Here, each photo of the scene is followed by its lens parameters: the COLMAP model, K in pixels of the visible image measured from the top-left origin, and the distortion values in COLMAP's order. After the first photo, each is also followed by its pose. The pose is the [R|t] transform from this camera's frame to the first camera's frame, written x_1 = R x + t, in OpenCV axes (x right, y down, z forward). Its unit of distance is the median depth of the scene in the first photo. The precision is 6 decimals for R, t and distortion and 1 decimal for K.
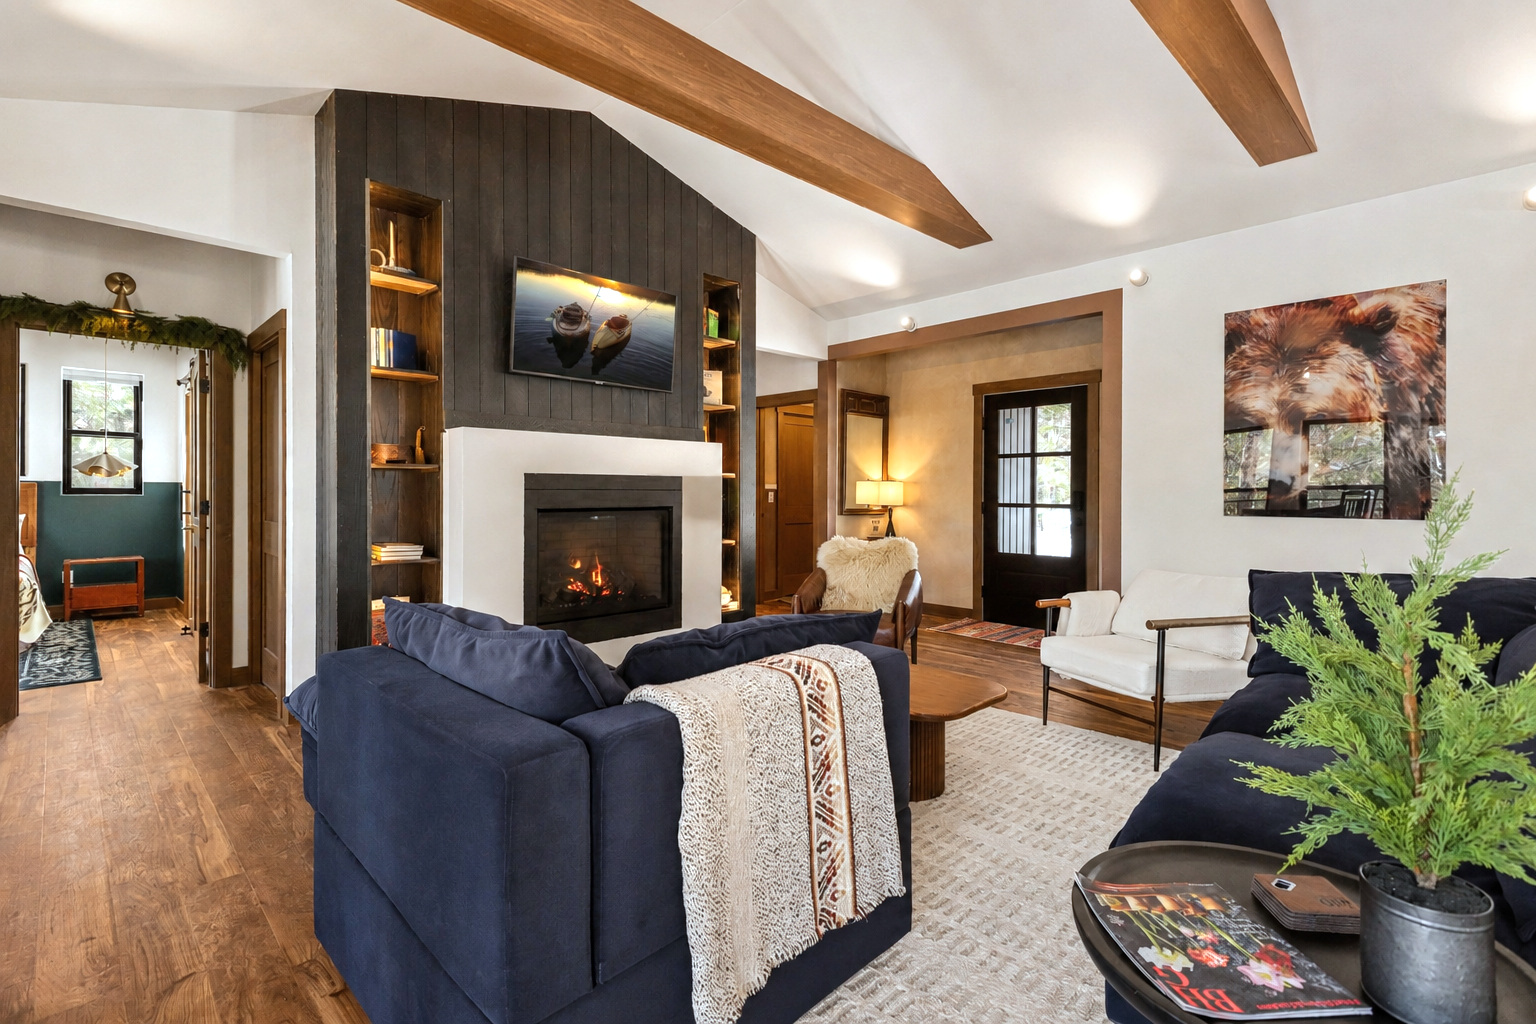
lens RADIAL K [[732.5, 0, 768.1], [0, 732.5, 501.6], [0, 0, 1]] dist [0.024650, -0.000391]
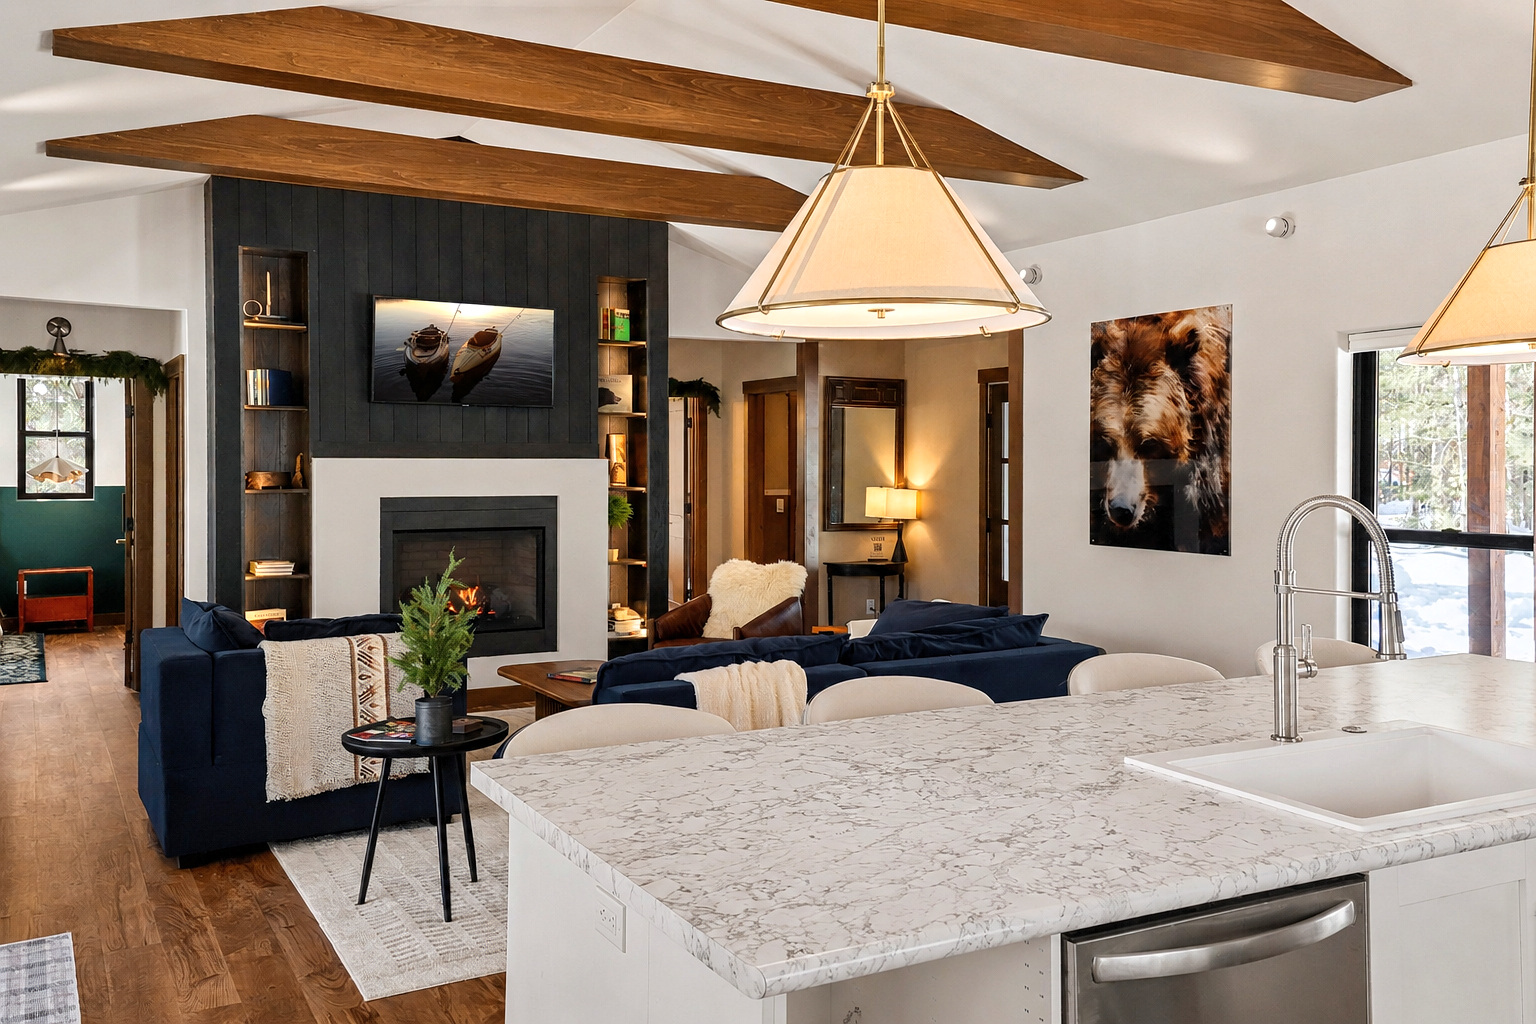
lens RADIAL K [[1297.3, 0, 769.6], [0, 1297.3, 495.3], [0, 0, 1]] dist [0.071125, 0.178550]
pose [[0.968613, 0.005264, -0.248516, 0.661848], [-0.002945, 0.999949, 0.009700, -0.058739], [0.248555, -0.008664, 0.968579, -0.684026]]
